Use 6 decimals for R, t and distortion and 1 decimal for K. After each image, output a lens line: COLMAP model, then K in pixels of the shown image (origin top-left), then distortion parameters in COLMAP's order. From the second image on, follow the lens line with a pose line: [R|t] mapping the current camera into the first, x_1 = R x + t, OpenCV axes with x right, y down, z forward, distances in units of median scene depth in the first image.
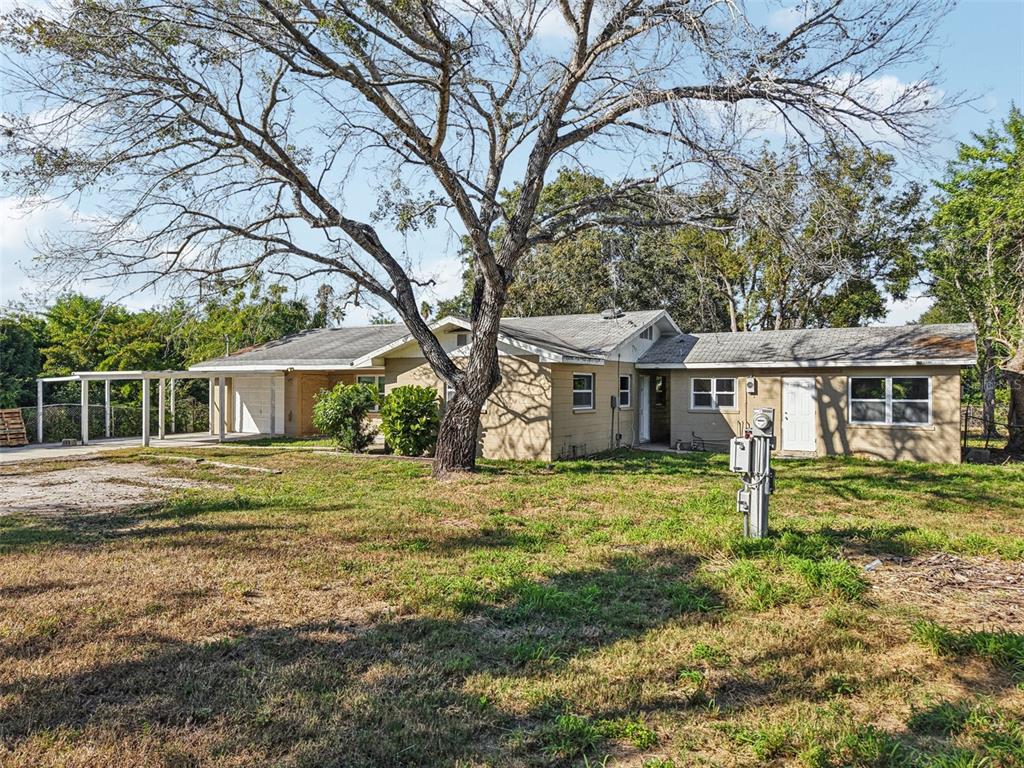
lens RADIAL K [[721.0, 0, 512.0], [0, 721.0, 384.0], [0, 0, 1]] dist [0.081968, 0.000266]
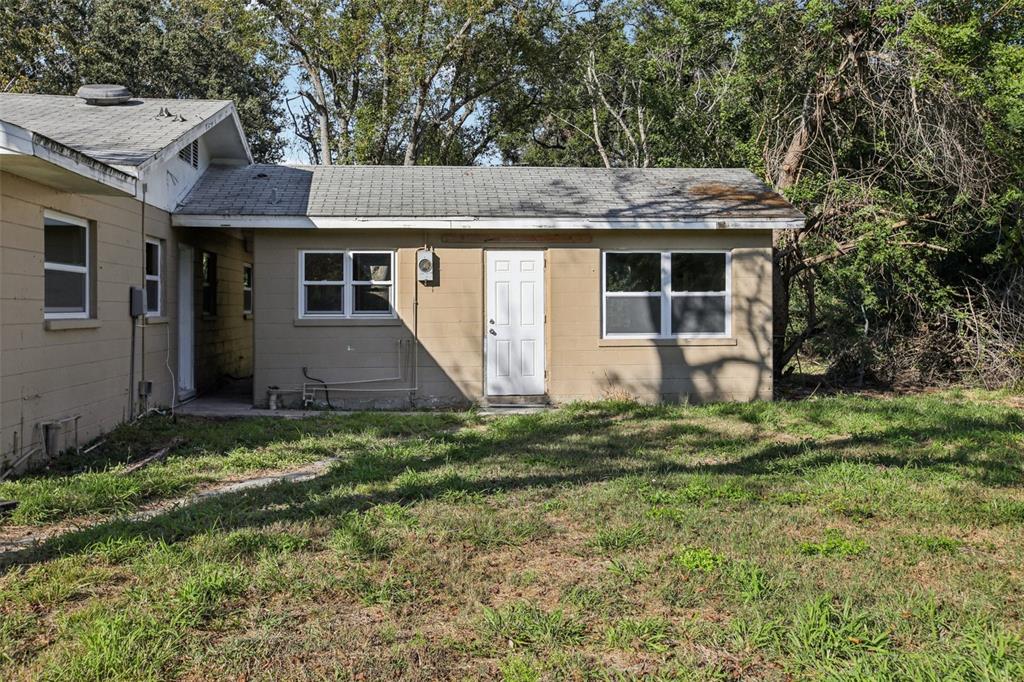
lens RADIAL K [[1003.4, 0, 512.0], [0, 1003.4, 341.0], [0, 0, 1]] dist [-0.015363, -0.004585]
pose [[0.806744, -0.025190, 0.590365, -0.022468], [0.006817, 0.999421, 0.033328, 0.032402], [-0.590862, -0.022863, 0.806448, 0.465545]]
